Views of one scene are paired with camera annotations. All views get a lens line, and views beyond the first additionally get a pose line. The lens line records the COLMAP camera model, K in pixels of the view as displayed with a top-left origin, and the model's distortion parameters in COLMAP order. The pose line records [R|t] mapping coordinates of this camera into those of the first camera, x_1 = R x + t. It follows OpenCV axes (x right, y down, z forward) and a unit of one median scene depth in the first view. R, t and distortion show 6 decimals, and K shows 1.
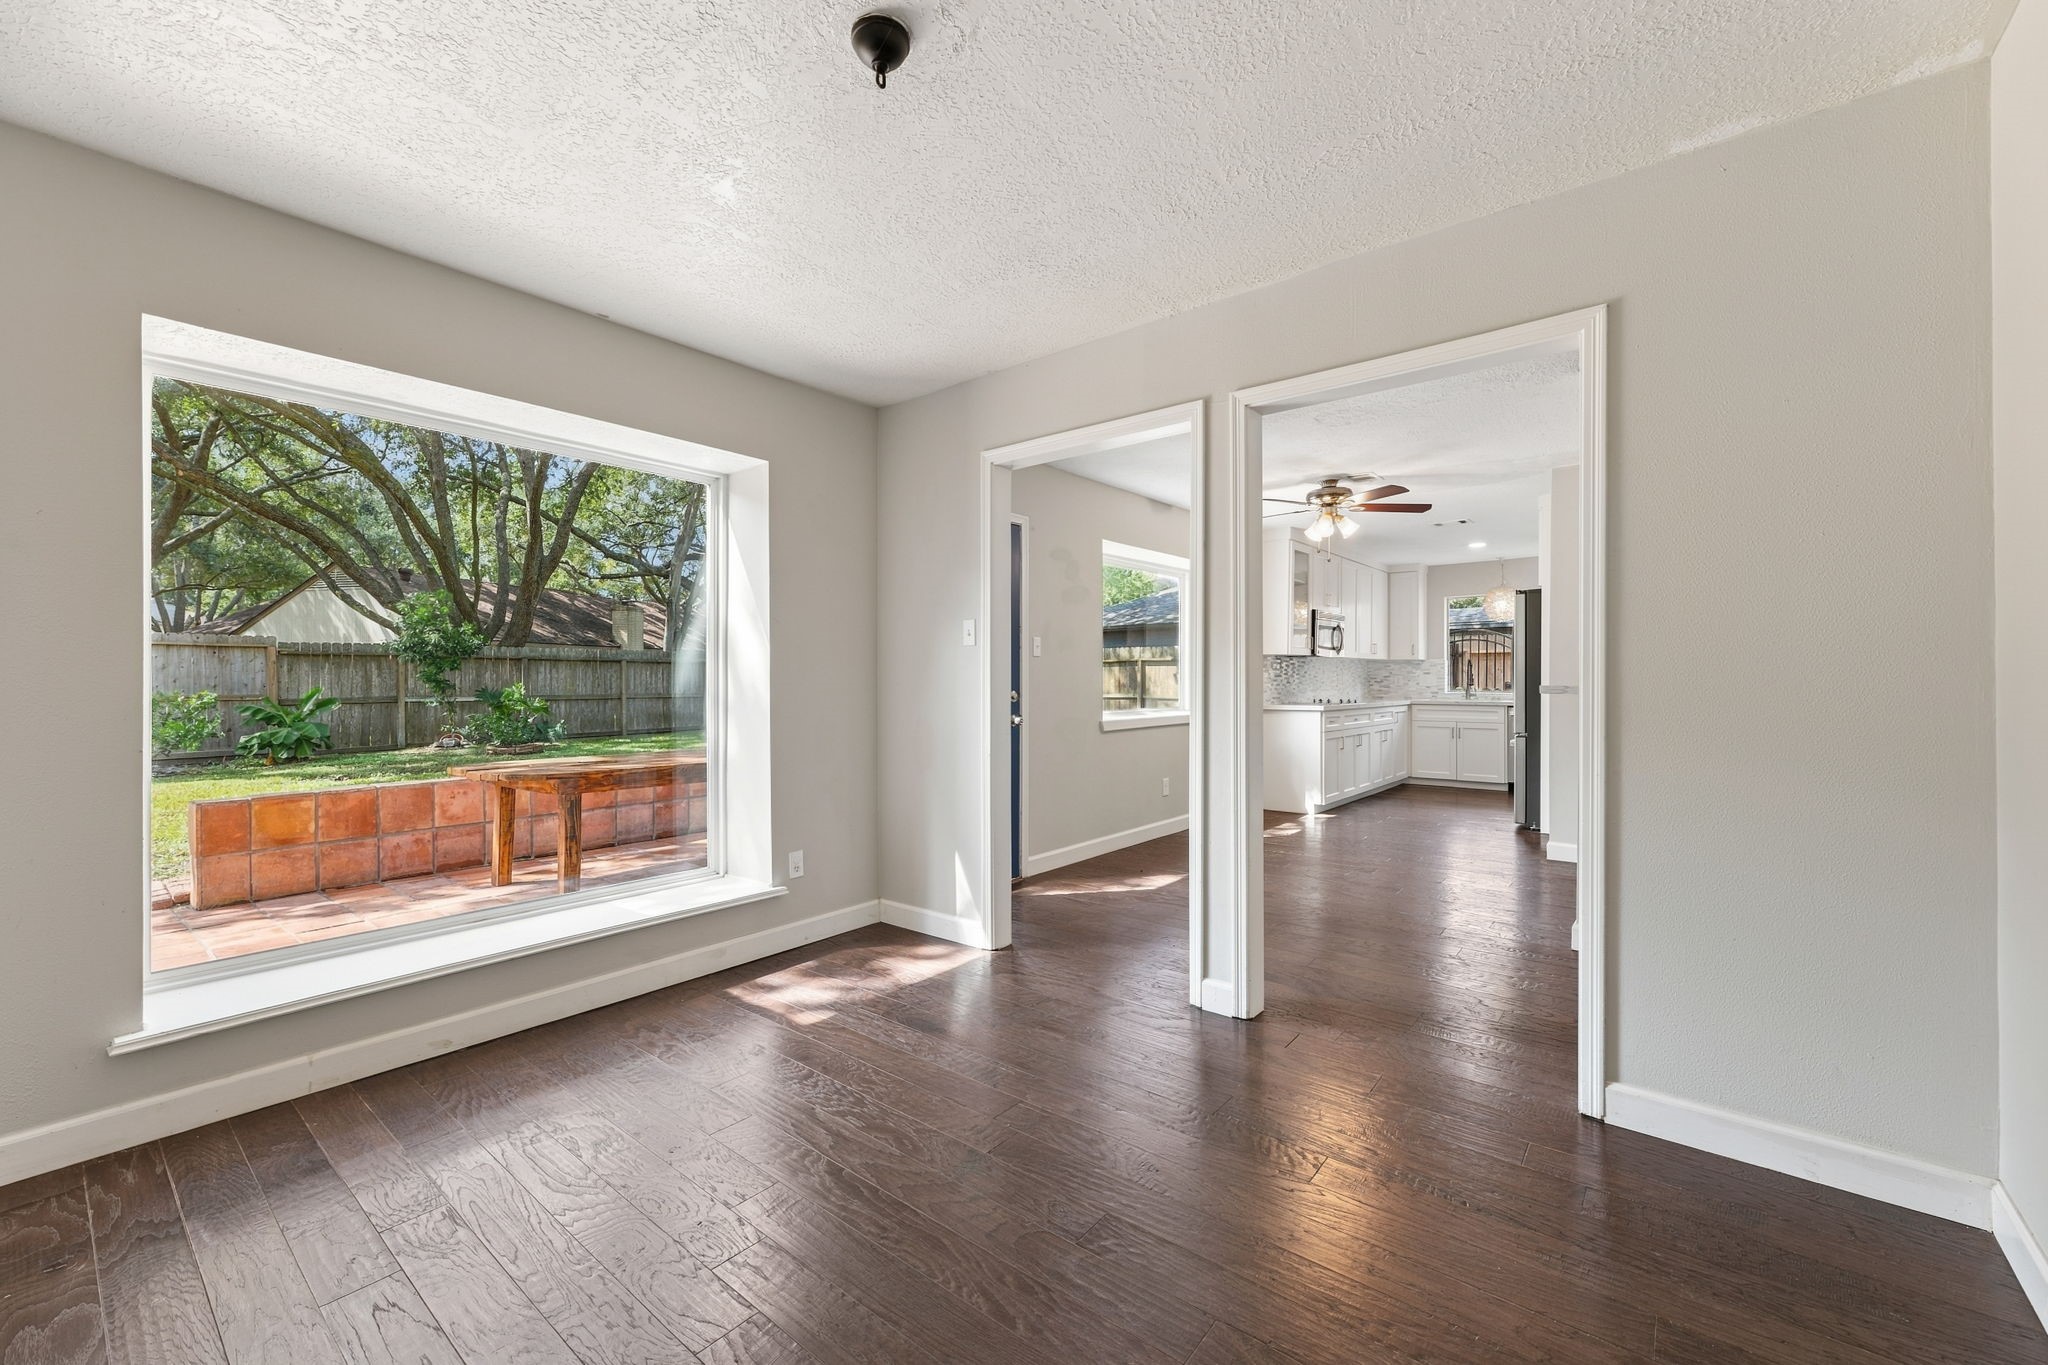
lens RADIAL K [[826.4, 0, 1032.5], [0, 826.4, 675.0], [0, 0, 1]] dist [0.003155, 0.000029]
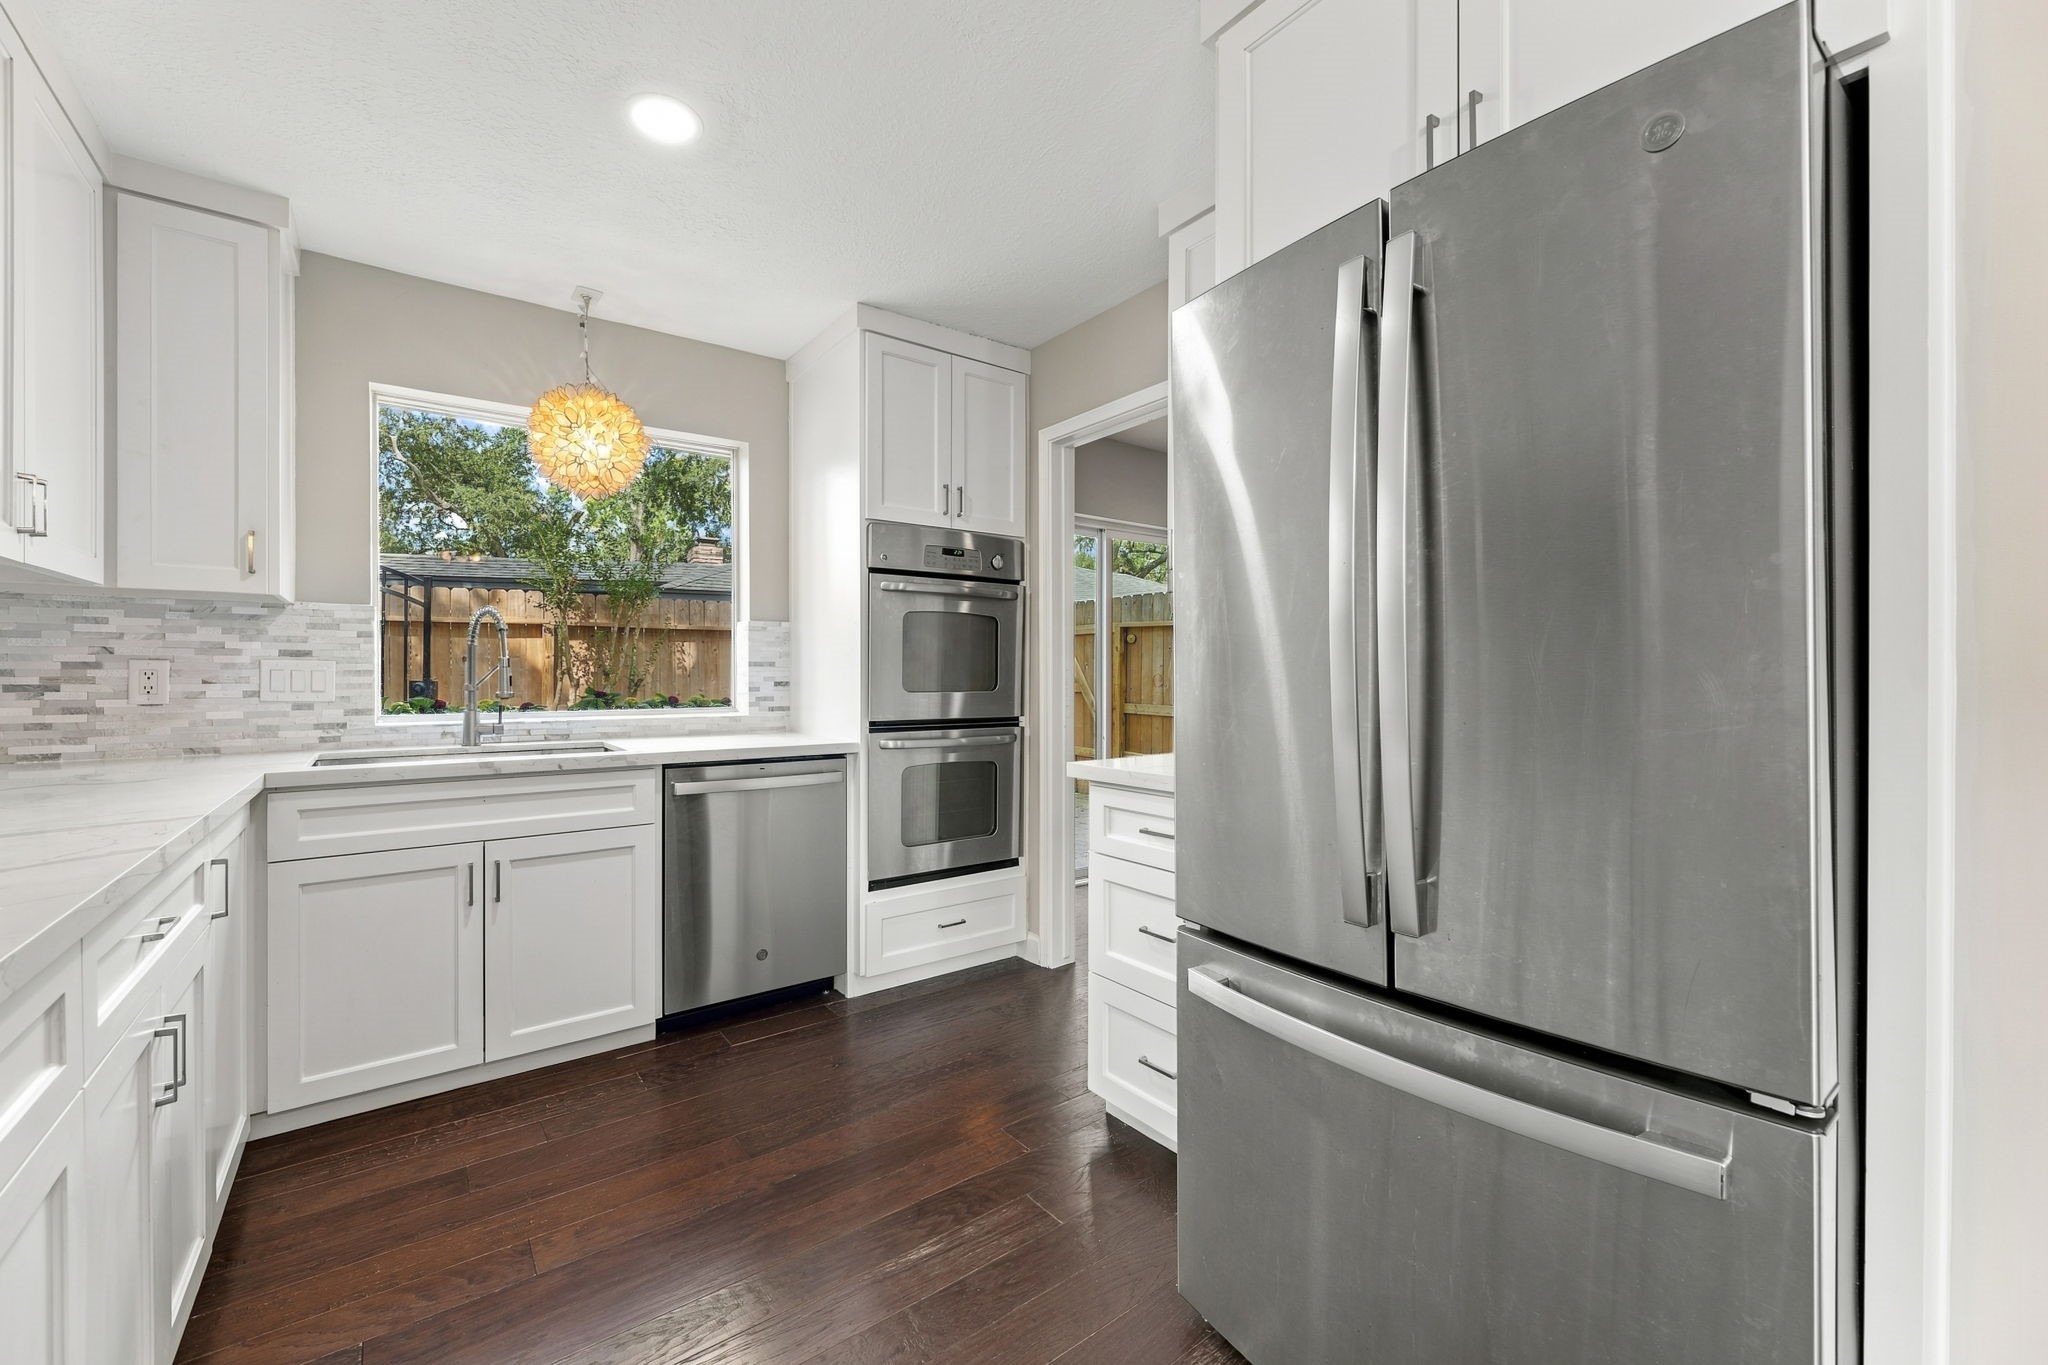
lens RADIAL K [[826.4, 0, 1023.7], [0, 826.4, 678.2], [0, 0, 1]] dist [0.003155, 0.000029]
pose [[0.250400, -0.003851, 0.968135, 0.330599], [-0.007448, 0.999955, 0.005904, 0.002628], [-0.968114, -0.008689, 0.250360, 0.840019]]
